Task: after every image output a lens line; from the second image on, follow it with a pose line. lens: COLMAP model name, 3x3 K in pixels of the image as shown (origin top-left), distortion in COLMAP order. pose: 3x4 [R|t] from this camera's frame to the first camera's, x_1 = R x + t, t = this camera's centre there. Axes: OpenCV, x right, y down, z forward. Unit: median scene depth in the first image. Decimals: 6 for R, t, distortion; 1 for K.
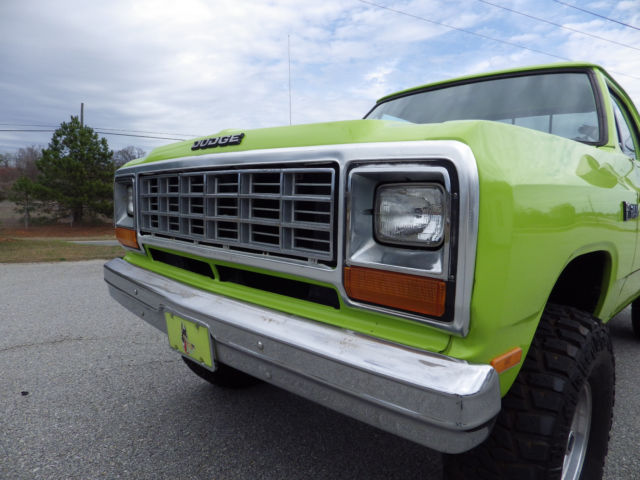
lens RADIAL K [[429.2, 0, 317.2], [0, 429.2, 234.2], [0, 0, 1]] dist [0.003196, -0.000107]
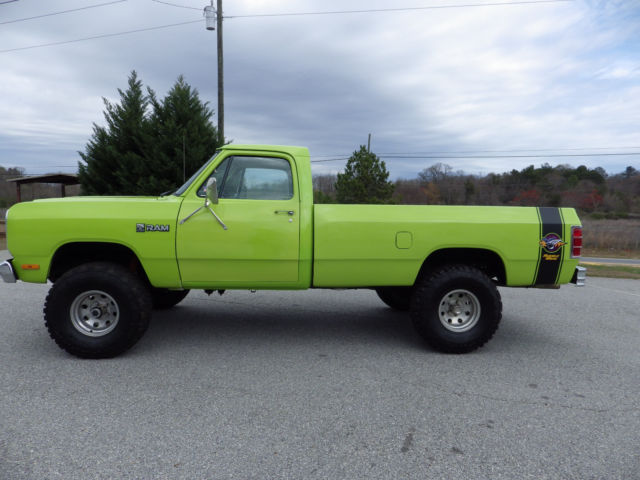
lens RADIAL K [[429.2, 0, 323.2], [0, 429.2, 226.3], [0, 0, 1]] dist [0.003196, -0.000107]
pose [[0.777856, 0.023477, -0.628004, 2.544692], [-0.054319, 0.998074, -0.029969, -0.038942], [0.626090, 0.057424, 0.777633, -0.164982]]
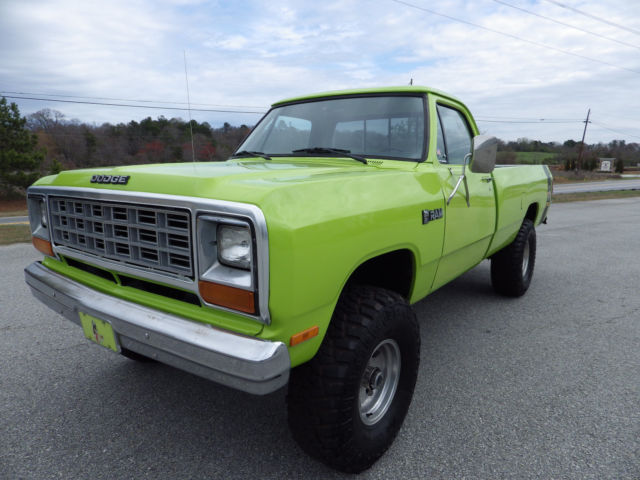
lens RADIAL K [[429.2, 0, 317.8], [0, 429.2, 234.1], [0, 0, 1]] dist [0.003196, -0.000107]
pose [[0.989851, -0.046372, 0.134333, 0.158282], [0.034585, 0.995450, 0.088785, -0.114994], [-0.137839, -0.083238, 0.986951, -0.286491]]
